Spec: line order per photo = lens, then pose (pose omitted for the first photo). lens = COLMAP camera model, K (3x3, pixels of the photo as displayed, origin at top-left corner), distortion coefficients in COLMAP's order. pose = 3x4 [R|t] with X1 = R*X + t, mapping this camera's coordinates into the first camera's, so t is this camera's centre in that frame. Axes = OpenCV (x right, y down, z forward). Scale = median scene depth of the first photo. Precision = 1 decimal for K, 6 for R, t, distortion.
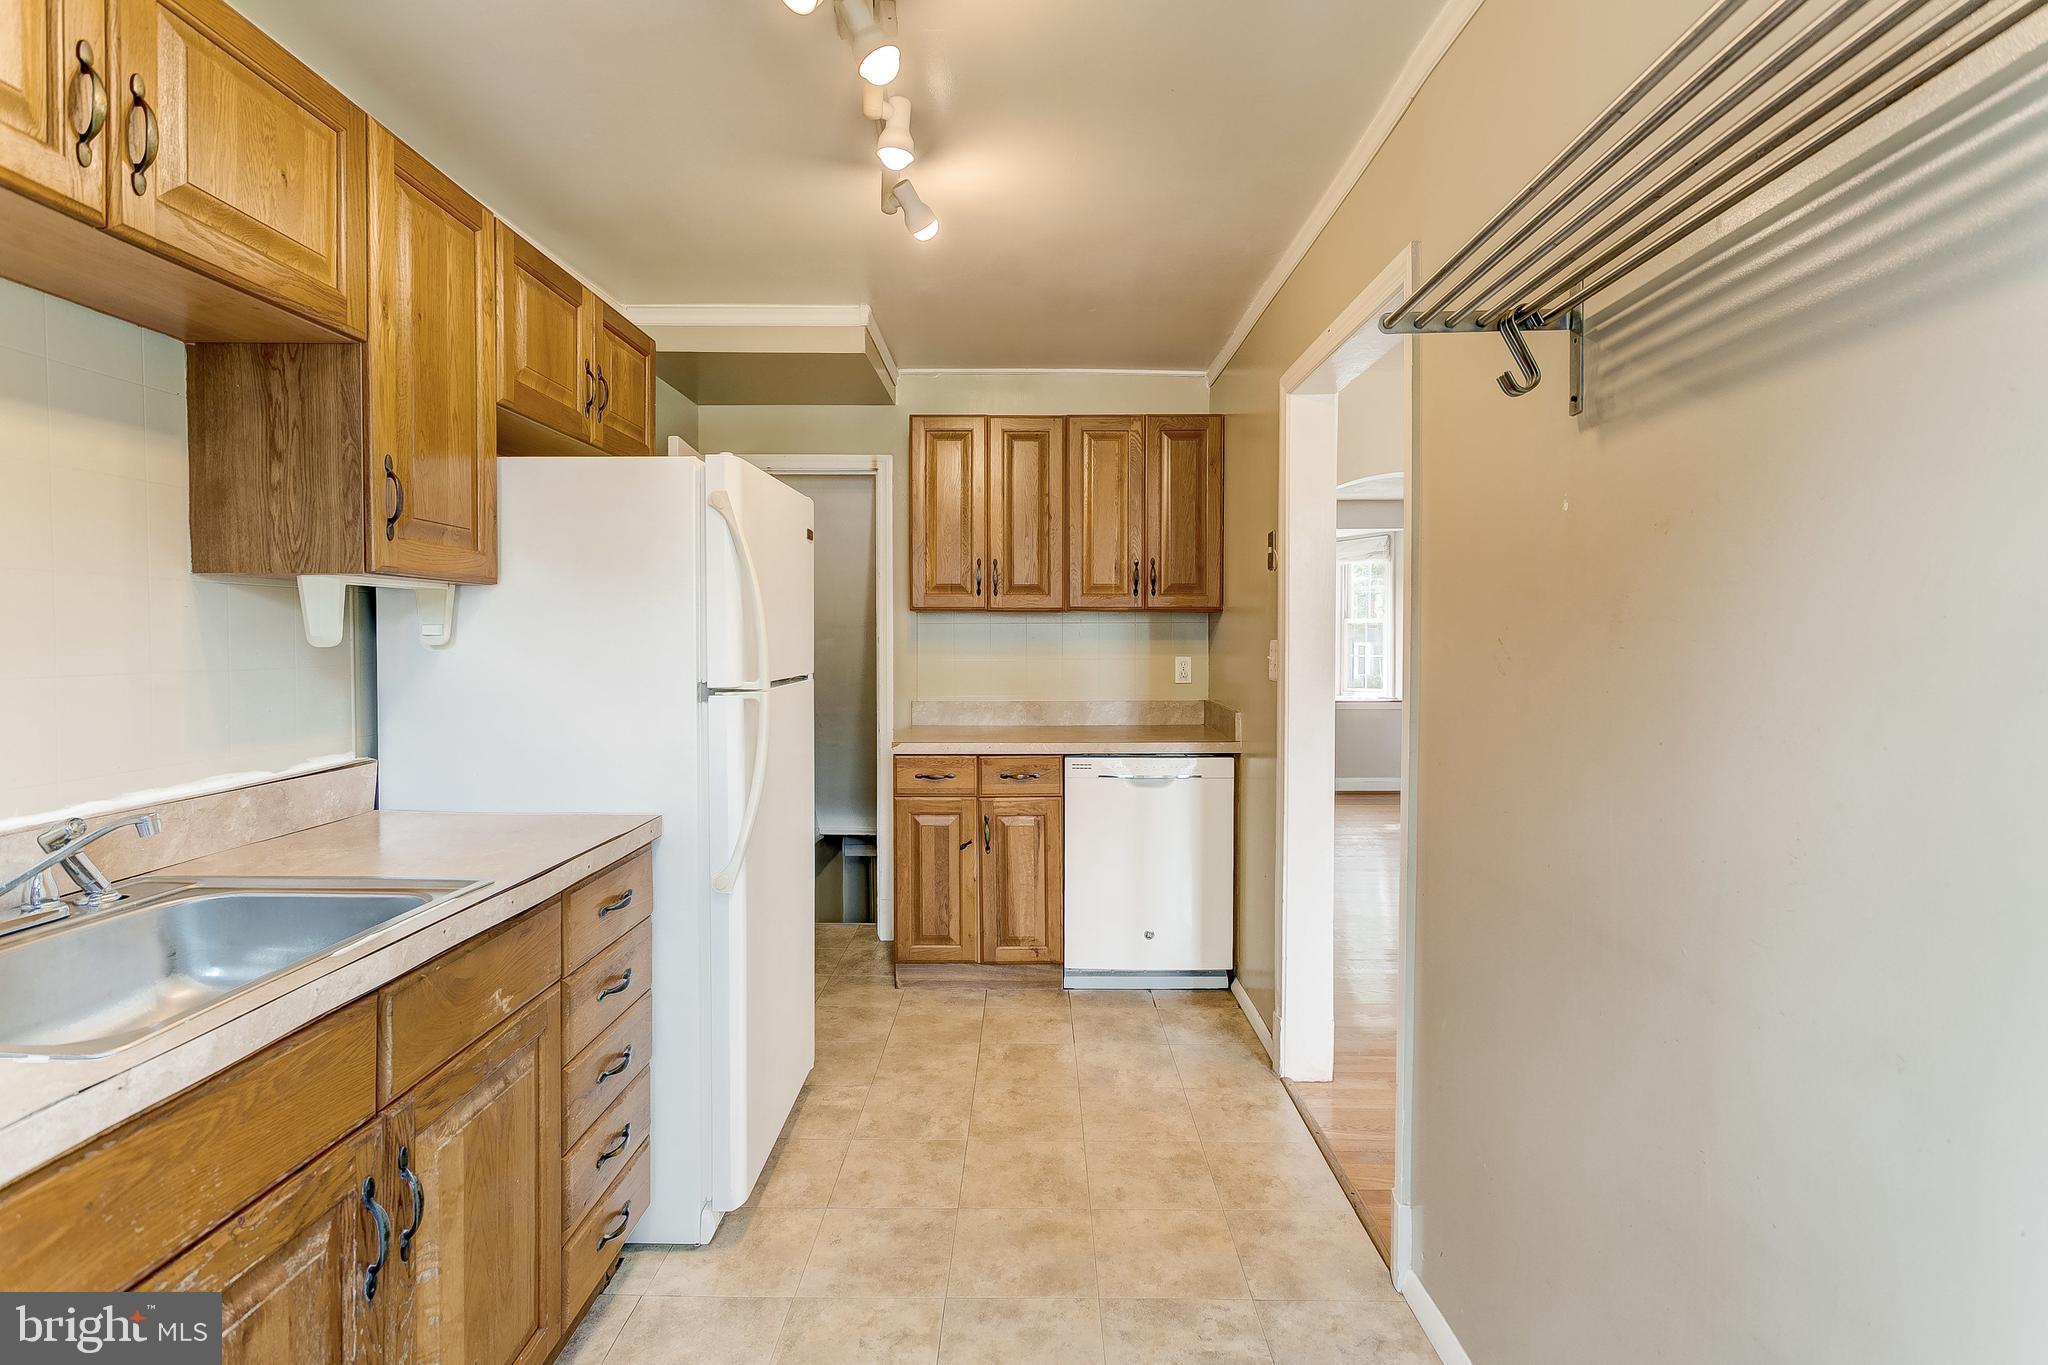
lens RADIAL K [[978.0, 0, 1011.3], [0, 978.0, 641.2], [0, 0, 1]] dist [-0.003663, 0.002767]
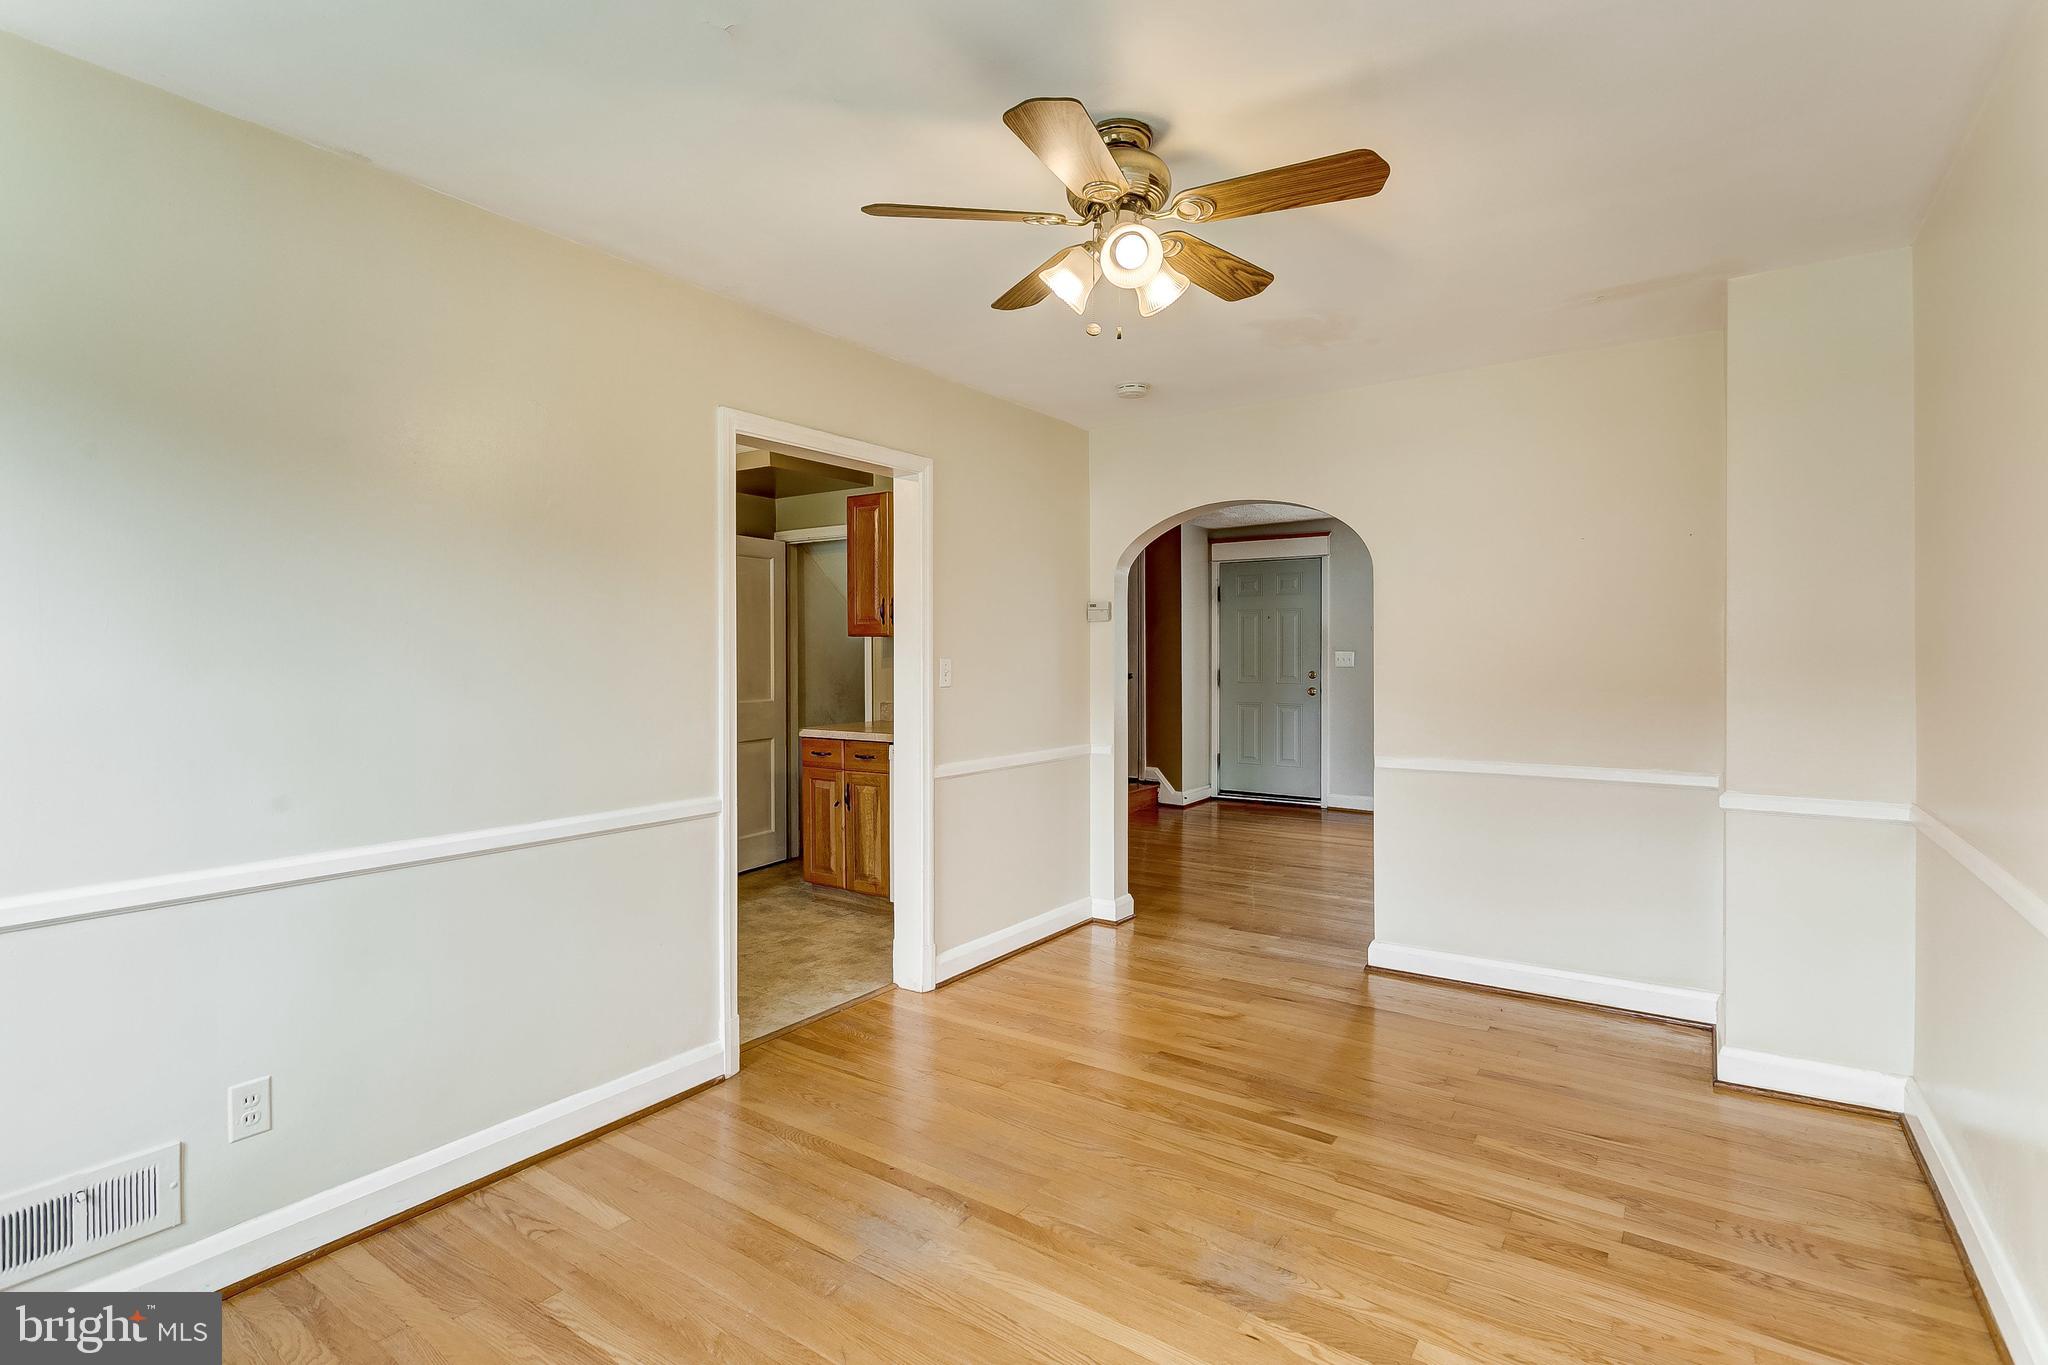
lens RADIAL K [[978.0, 0, 1042.4], [0, 978.0, 659.0], [0, 0, 1]] dist [-0.003663, 0.002767]
pose [[0.836672, 0.002460, -0.547698, 1.011633], [-0.003898, 0.999991, -0.001463, 0.002040], [0.547690, 0.003359, 0.836675, -0.012043]]
